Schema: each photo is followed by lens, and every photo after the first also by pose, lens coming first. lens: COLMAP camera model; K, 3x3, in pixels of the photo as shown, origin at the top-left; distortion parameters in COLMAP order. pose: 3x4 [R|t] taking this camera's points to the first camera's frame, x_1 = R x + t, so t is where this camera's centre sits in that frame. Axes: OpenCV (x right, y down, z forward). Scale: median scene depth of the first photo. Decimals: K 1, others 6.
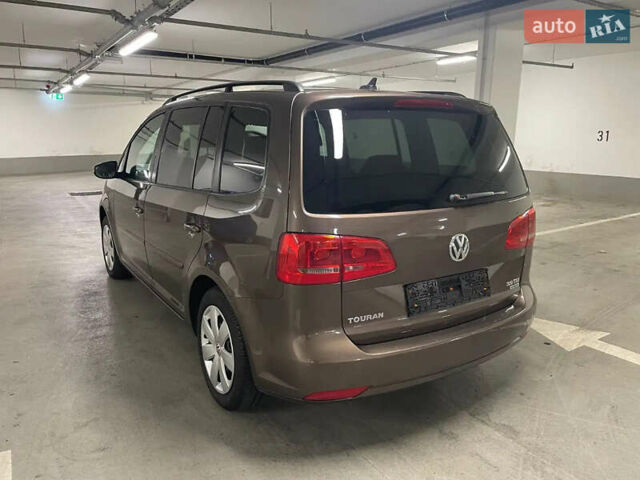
lens RADIAL K [[481.2, 0, 287.7], [0, 481.2, 239.9], [0, 0, 1]] dist [0.007053, 0.001742]
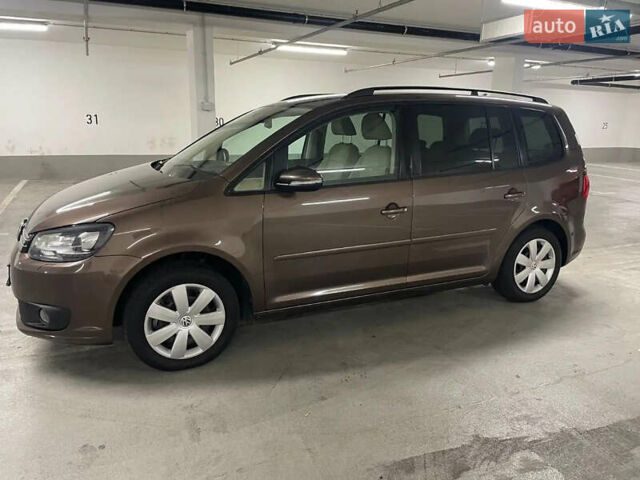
lens RADIAL K [[502.3, 0, 320.0], [0, 502.3, 240.0], [0, 0, 1]] dist [0.024144, -0.000228]
pose [[0.105928, -0.231871, 0.966962, -1.330025], [0.198817, 0.957736, 0.207879, -0.249725], [-0.974295, 0.170228, 0.147551, 1.056425]]
